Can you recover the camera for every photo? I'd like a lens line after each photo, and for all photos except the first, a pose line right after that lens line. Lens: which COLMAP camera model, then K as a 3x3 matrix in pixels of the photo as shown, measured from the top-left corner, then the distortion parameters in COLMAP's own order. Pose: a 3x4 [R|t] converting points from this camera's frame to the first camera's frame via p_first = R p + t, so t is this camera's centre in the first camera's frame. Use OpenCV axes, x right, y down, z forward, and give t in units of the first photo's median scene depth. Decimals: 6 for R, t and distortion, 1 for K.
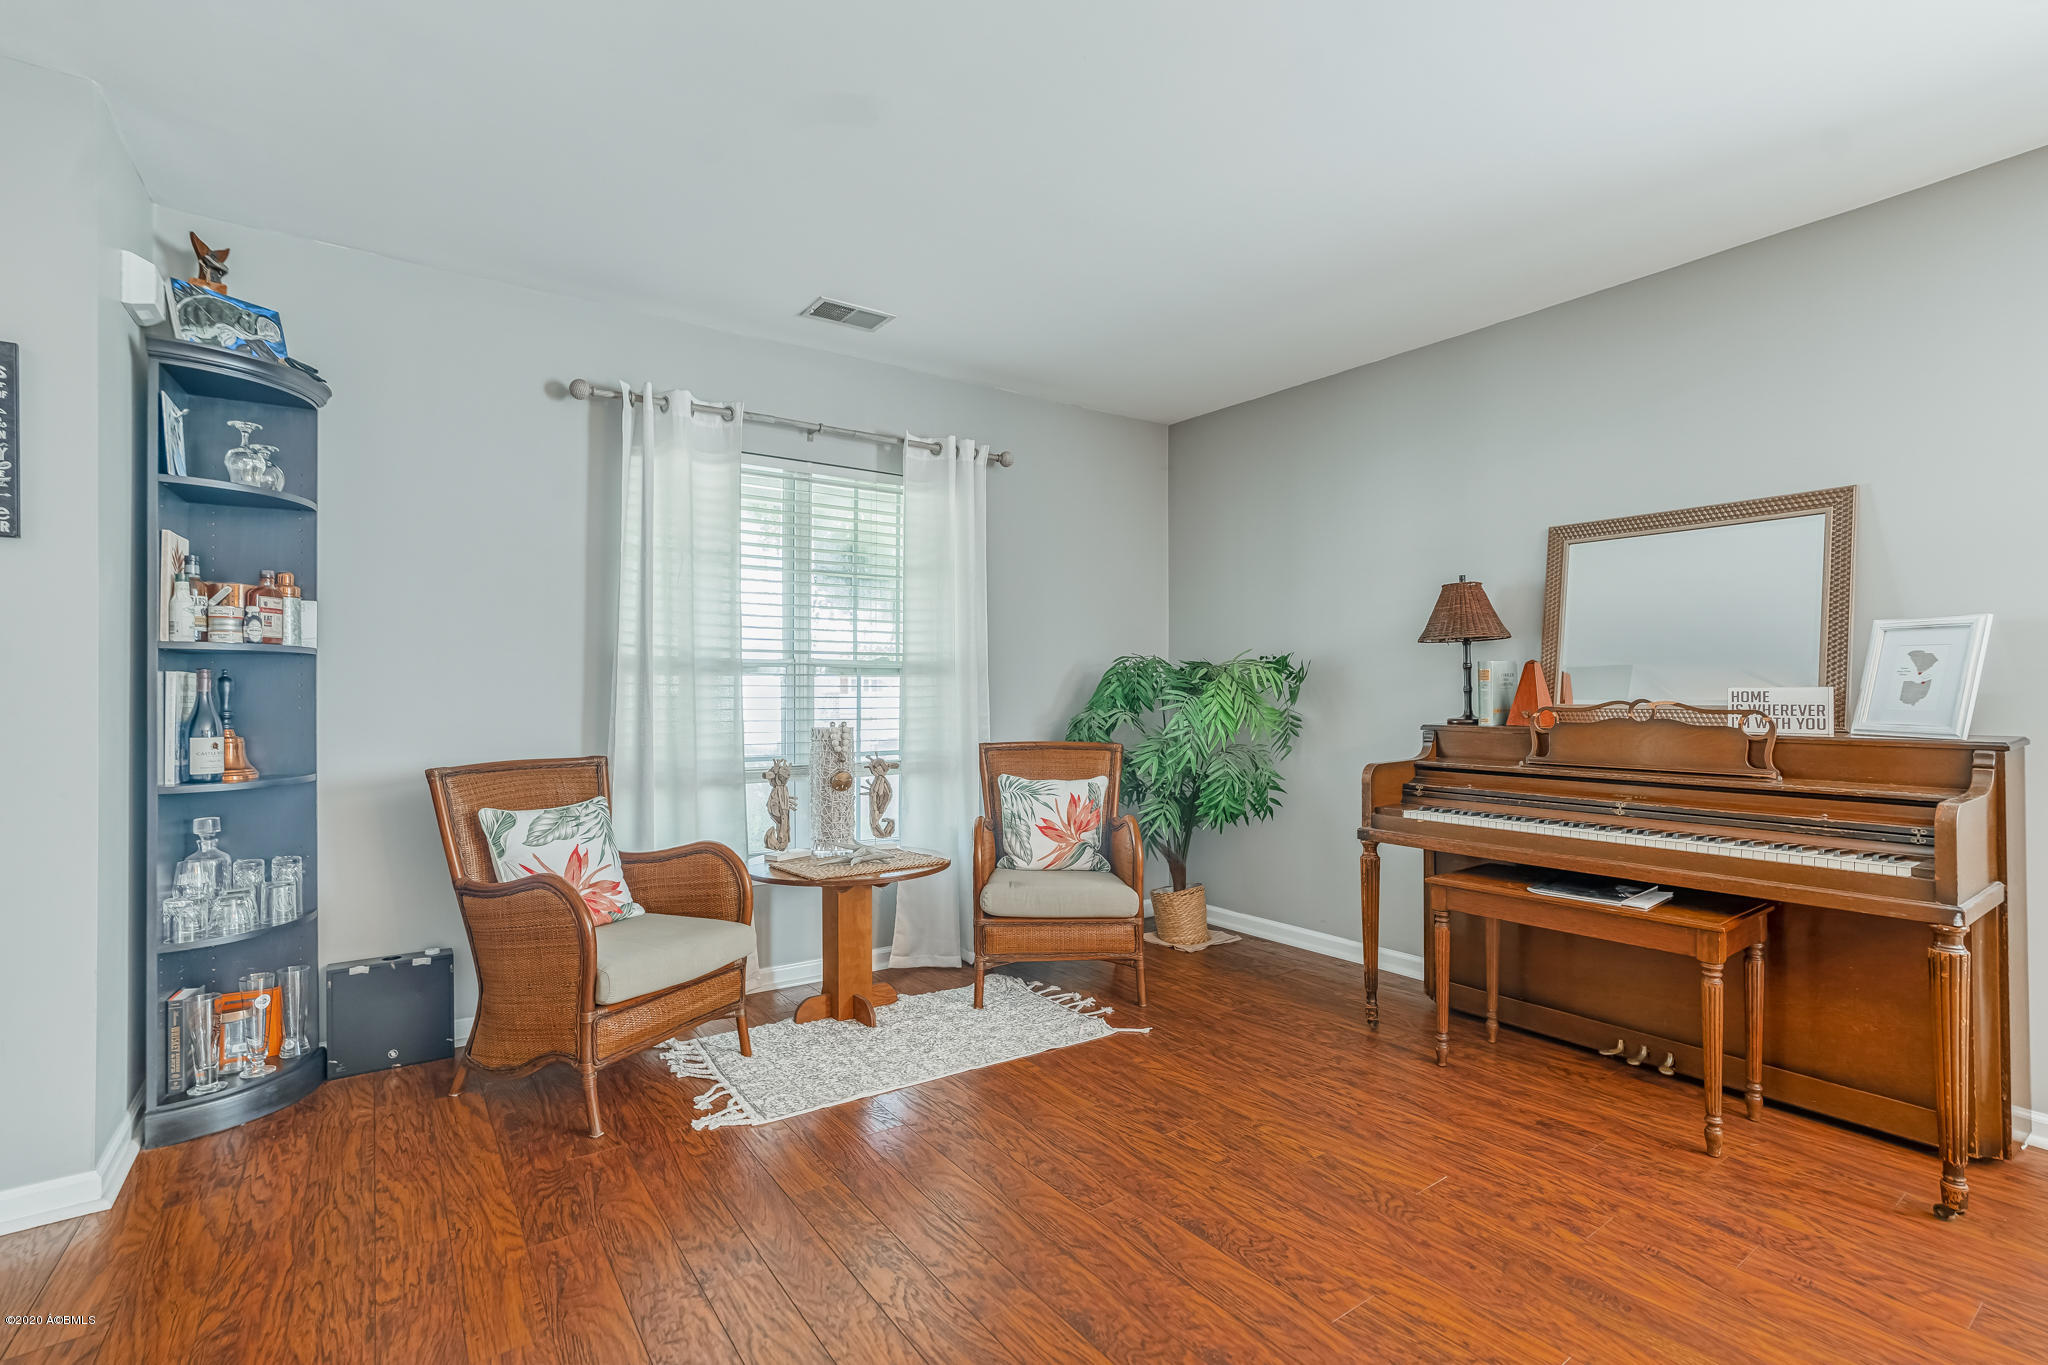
lens RADIAL K [[938.5, 0, 1038.1], [0, 938.5, 684.2], [0, 0, 1]] dist [-0.046158, 0.022075]
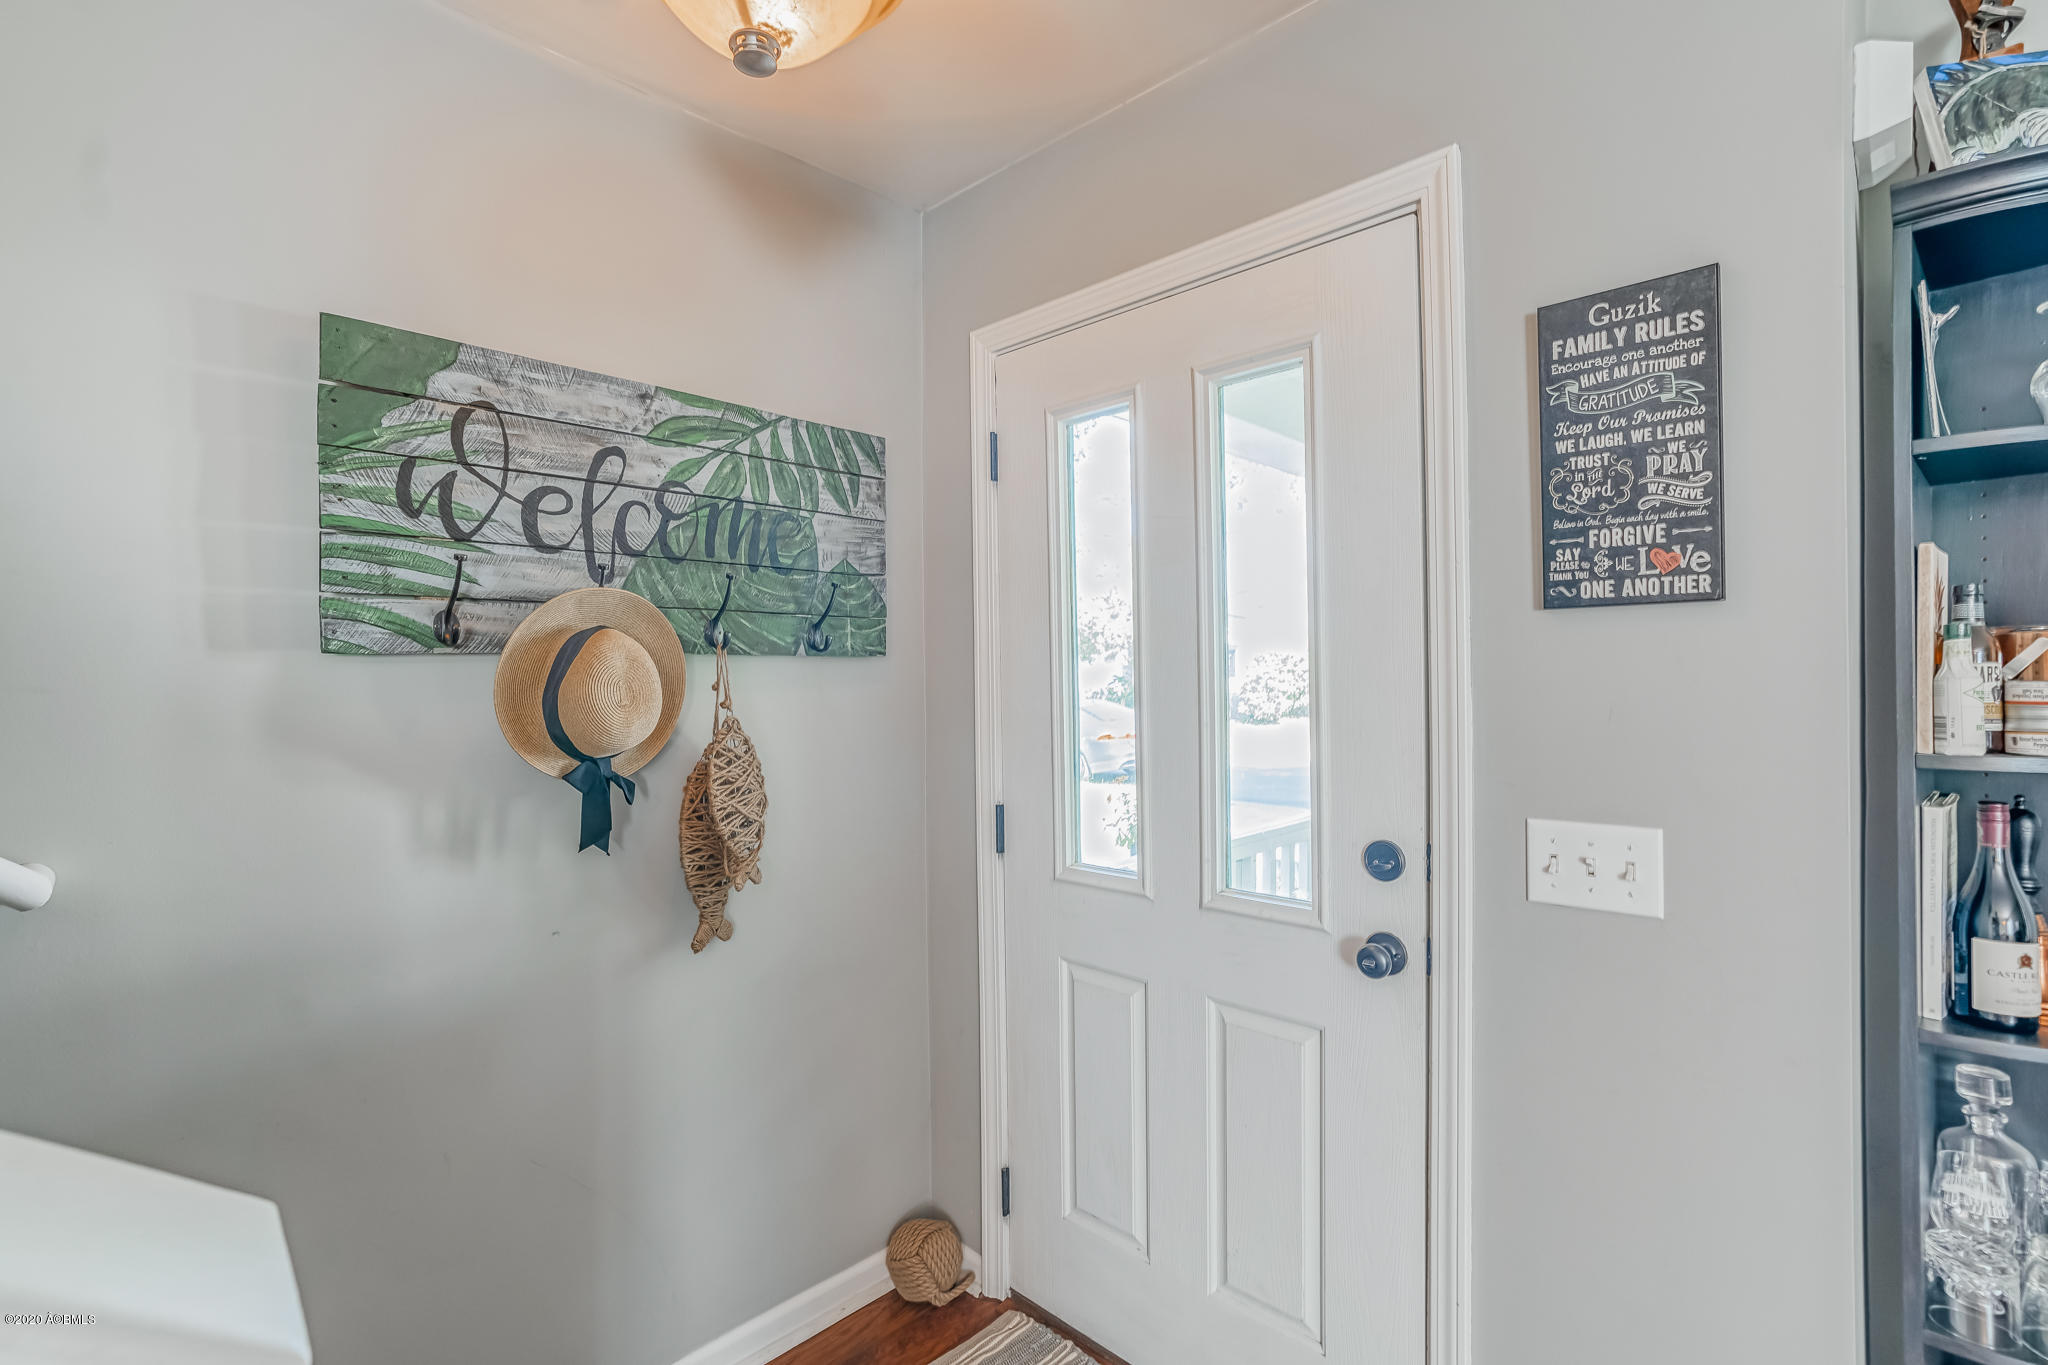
lens RADIAL K [[938.5, 0, 1038.1], [0, 938.5, 684.2], [0, 0, 1]] dist [-0.046158, 0.022075]
pose [[0.179011, 0.012196, -0.983771, -0.515247], [0.016176, 0.999752, 0.015338, -0.102126], [0.983714, -0.018659, 0.178769, 0.392471]]
